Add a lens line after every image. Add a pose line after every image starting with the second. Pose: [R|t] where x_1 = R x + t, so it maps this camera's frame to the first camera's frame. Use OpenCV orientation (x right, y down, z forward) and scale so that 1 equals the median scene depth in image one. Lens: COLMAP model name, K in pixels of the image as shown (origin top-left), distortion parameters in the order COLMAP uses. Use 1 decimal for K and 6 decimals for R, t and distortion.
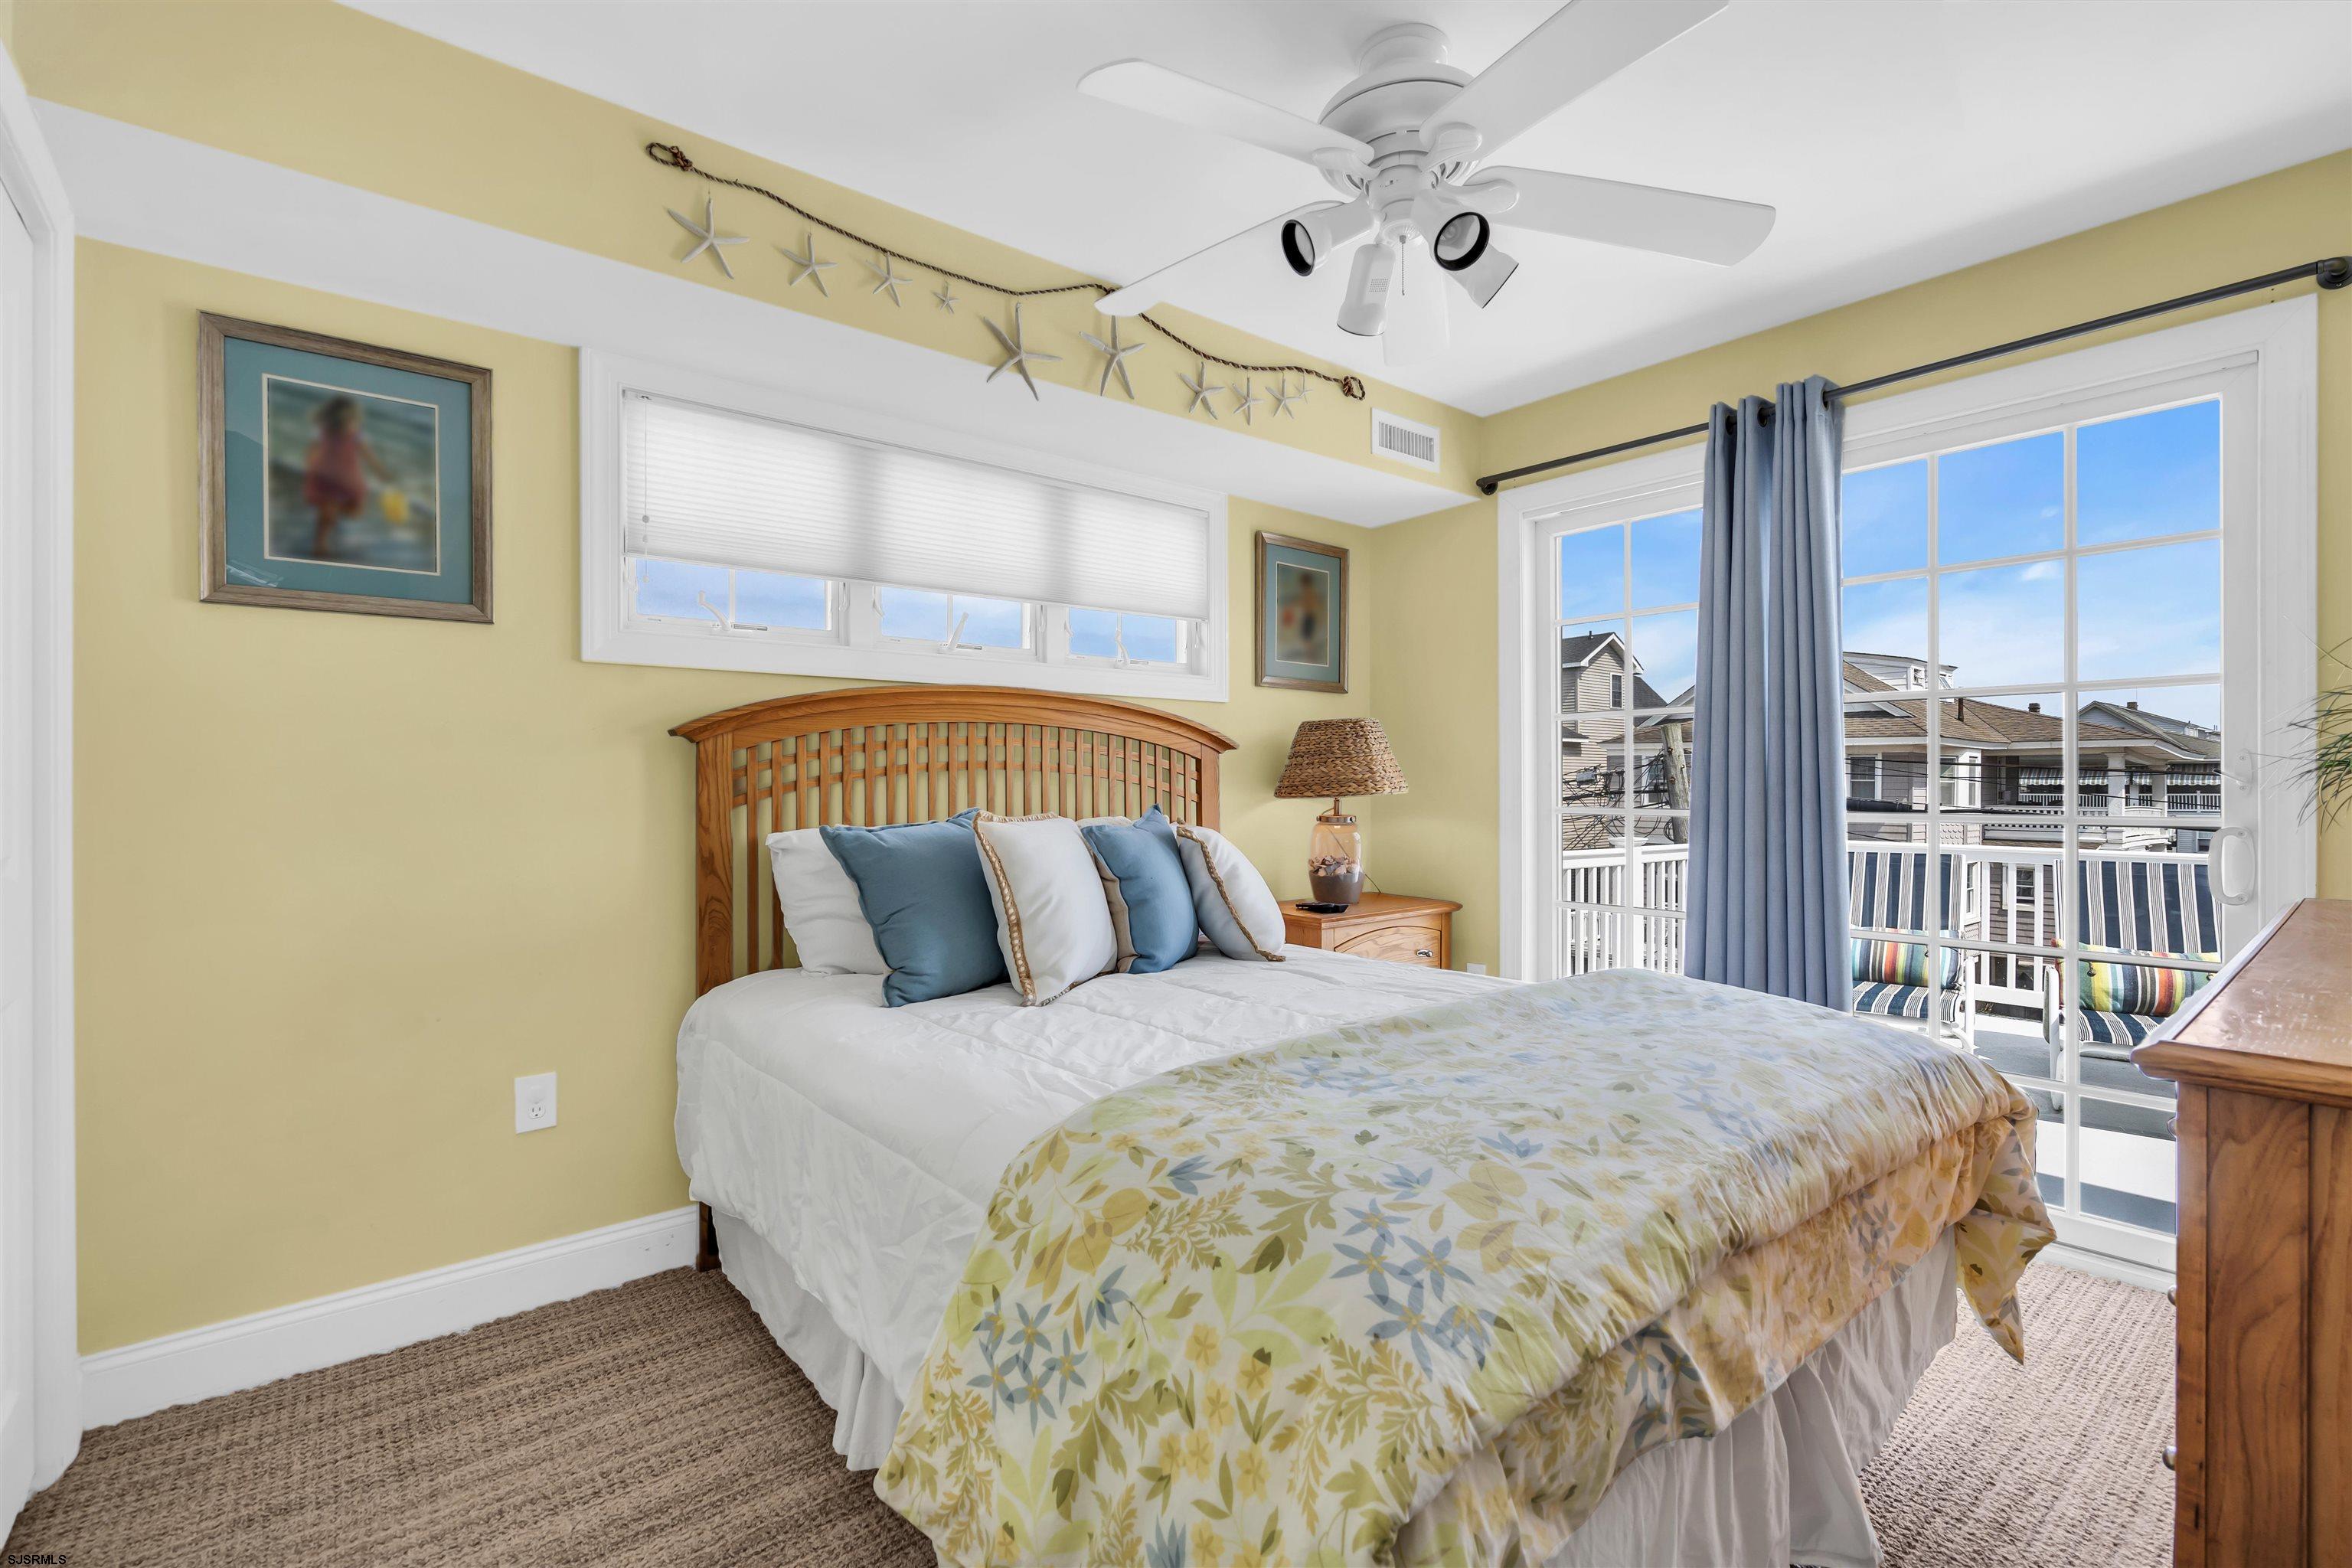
lens RADIAL K [[1067.1, 0, 1180.2], [0, 1067.1, 786.3], [0, 0, 1]] dist [-0.003310, 0.001517]
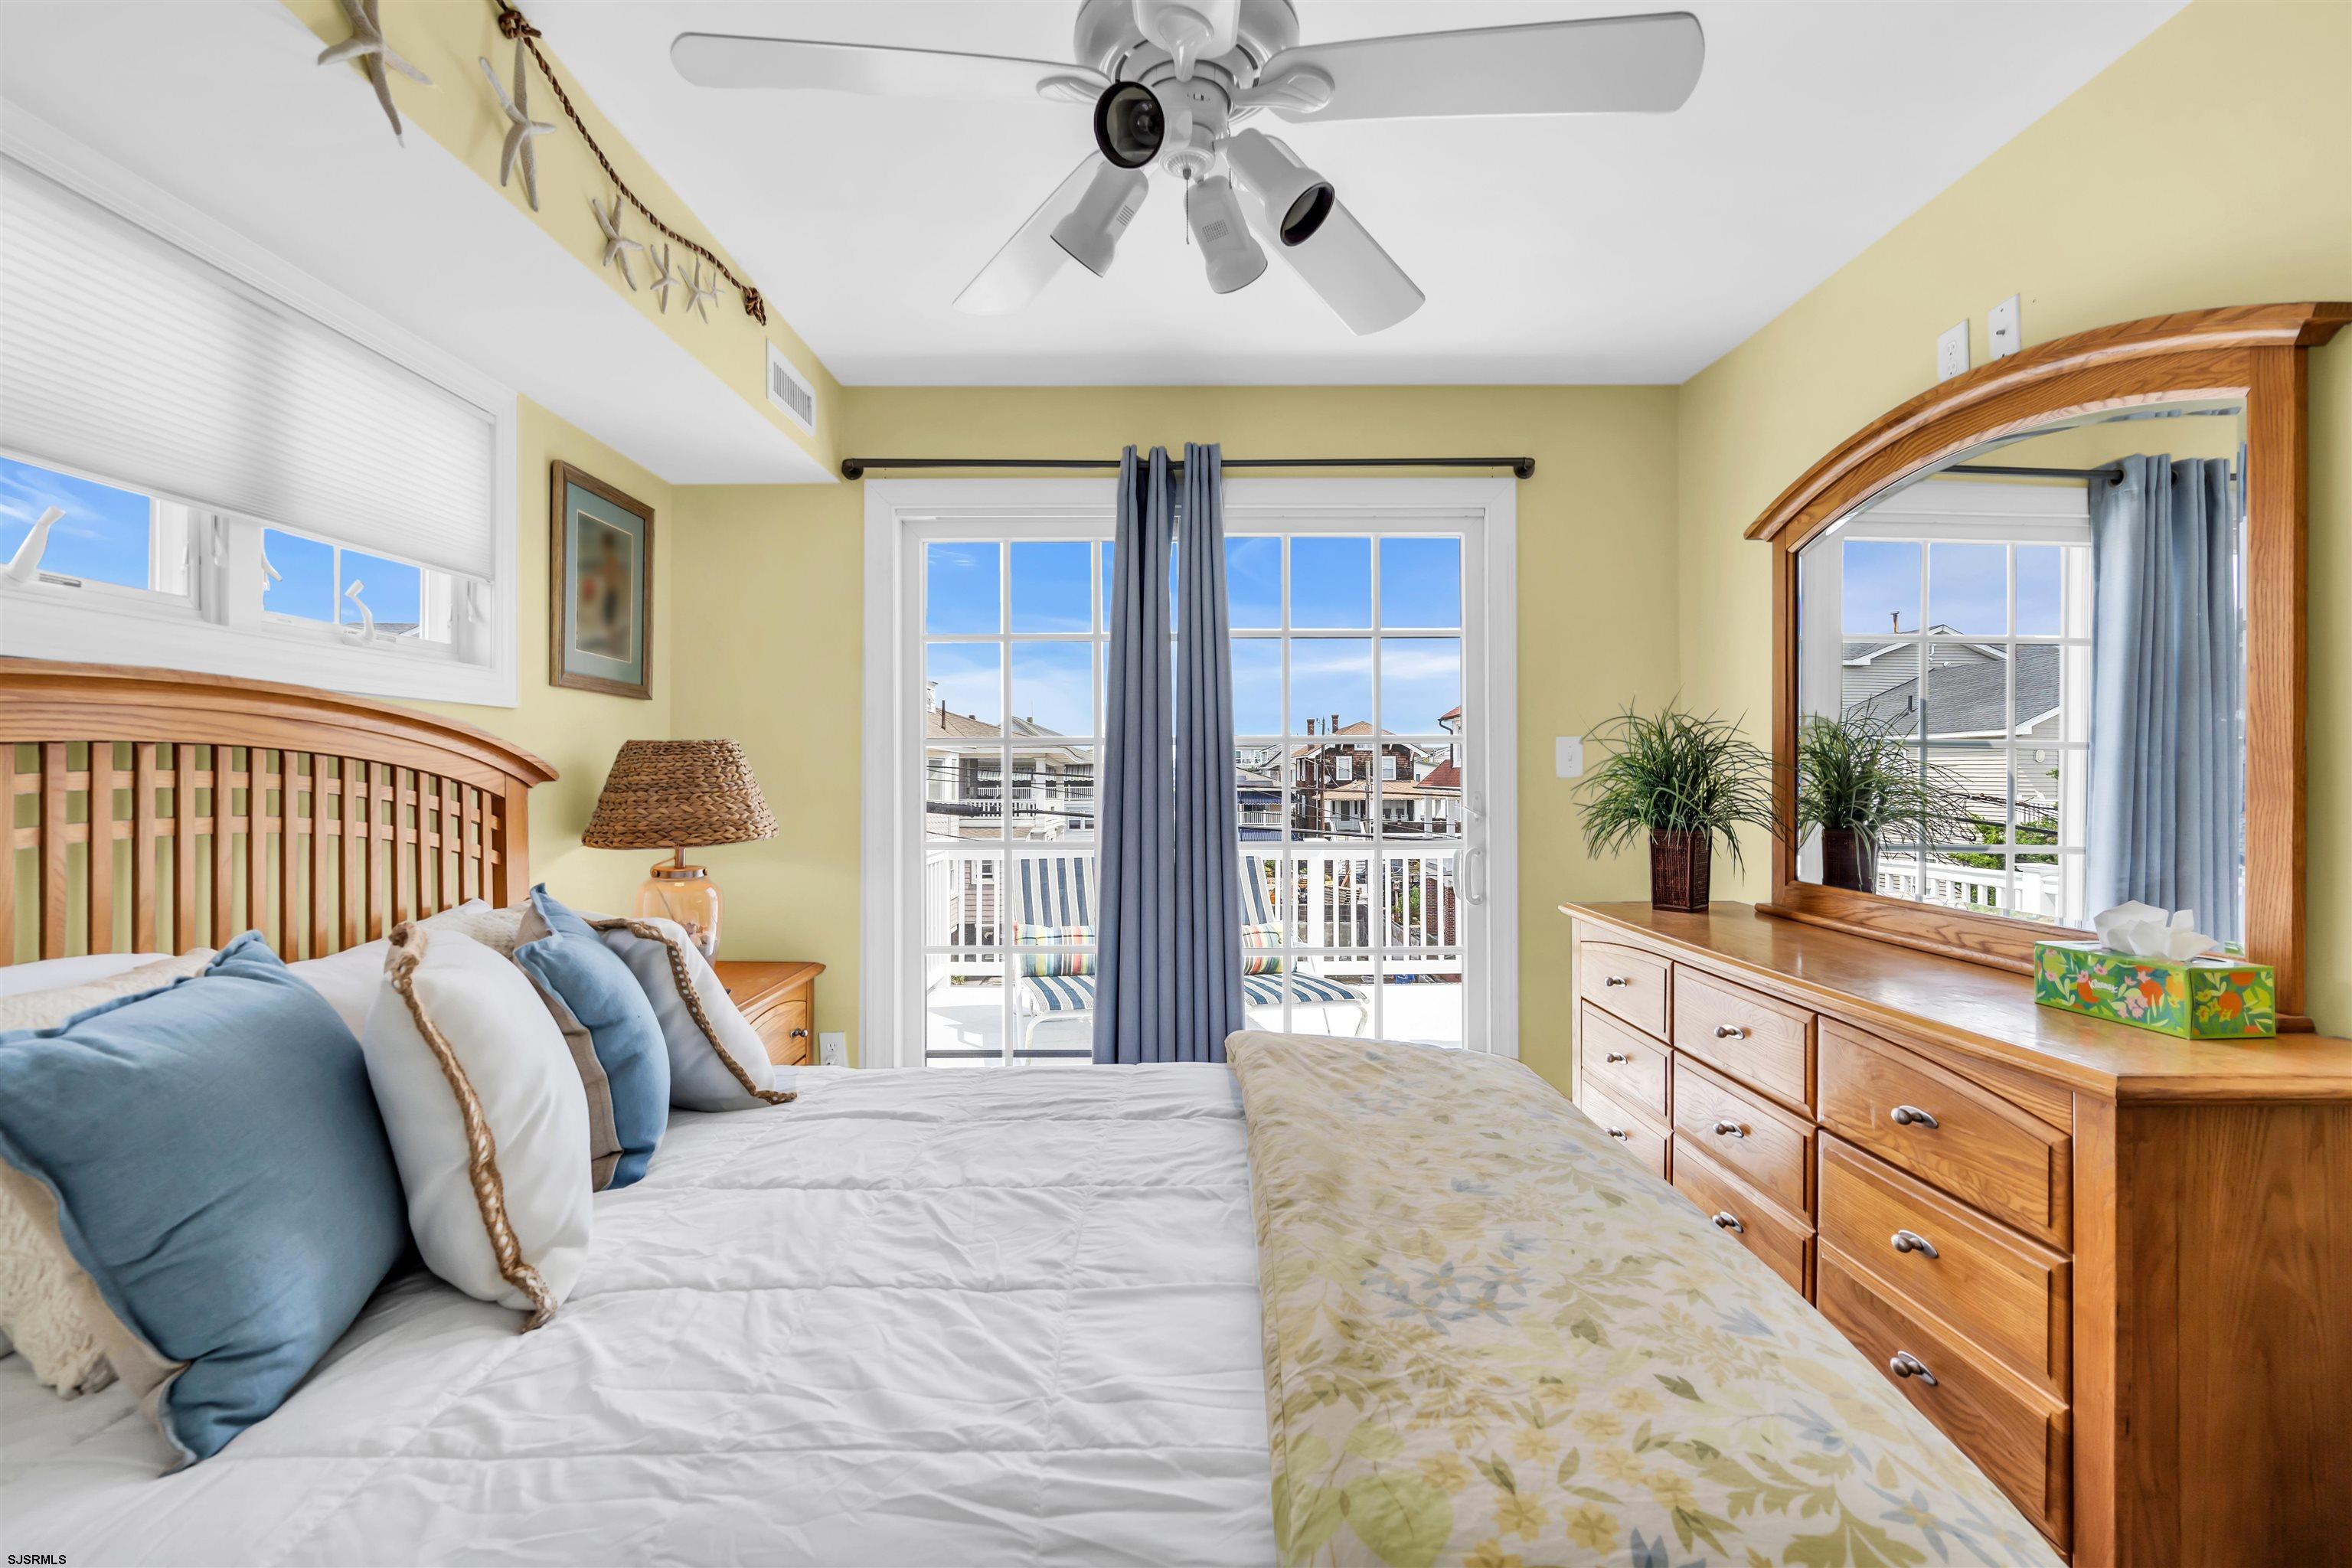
lens RADIAL K [[1069.7, 0, 1179.6], [0, 1069.7, 769.8], [0, 0, 1]] dist [-0.000401, 0.000708]
pose [[0.633480, 0.004101, 0.773749, -0.263685], [0.003303, 0.999963, -0.008005, -0.042510], [-0.773752, 0.007627, 0.633442, 0.326778]]
